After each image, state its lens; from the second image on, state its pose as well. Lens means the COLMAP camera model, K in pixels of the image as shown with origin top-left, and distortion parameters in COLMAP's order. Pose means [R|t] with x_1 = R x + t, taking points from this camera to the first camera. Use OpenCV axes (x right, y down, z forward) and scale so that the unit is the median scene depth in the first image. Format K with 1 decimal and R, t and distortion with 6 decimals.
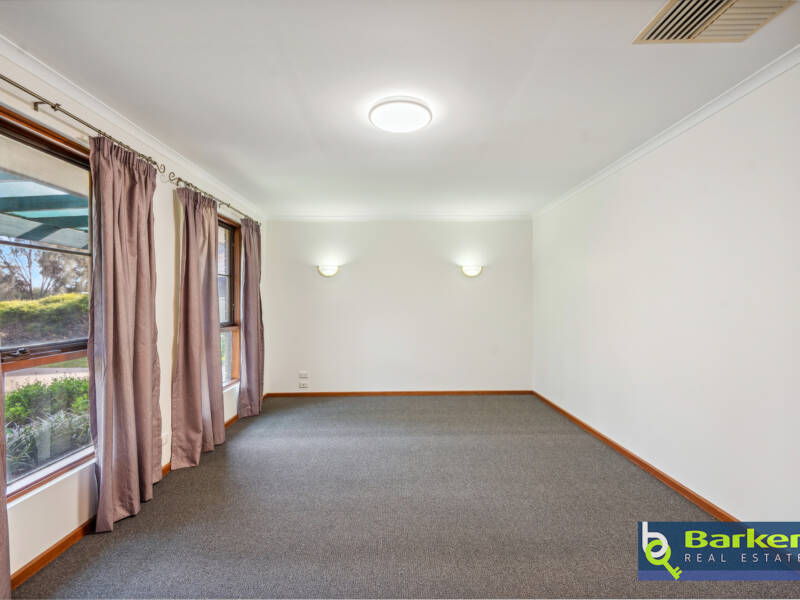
lens RADIAL K [[359.7, 0, 399.4], [0, 359.7, 301.3], [0, 0, 1]] dist [0.002020, 0.000820]
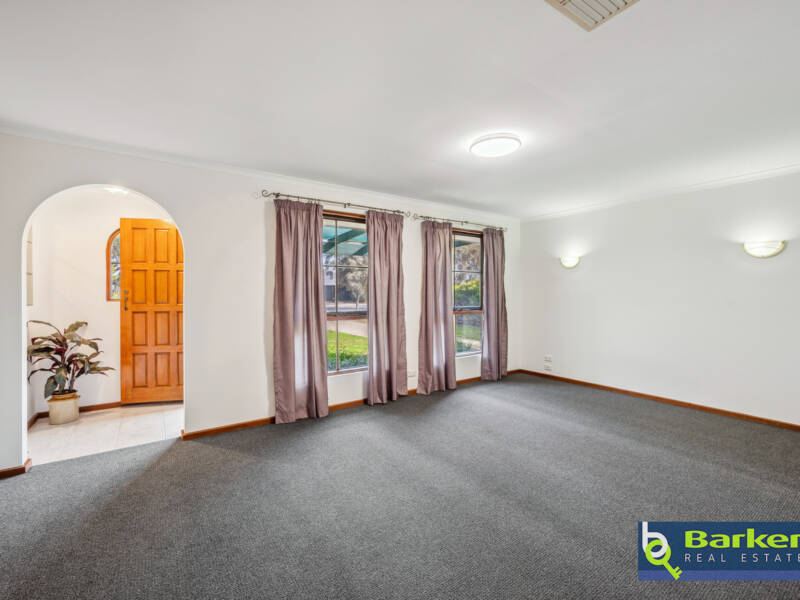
lens RADIAL K [[359.7, 0, 395.0], [0, 359.7, 298.3], [0, 0, 1]] dist [0.002020, 0.000820]
pose [[0.550238, 0.015908, -0.834856, 0.597367], [0.000616, 0.999810, 0.019457, -0.001800], [0.835008, -0.011221, 0.550124, 0.006336]]
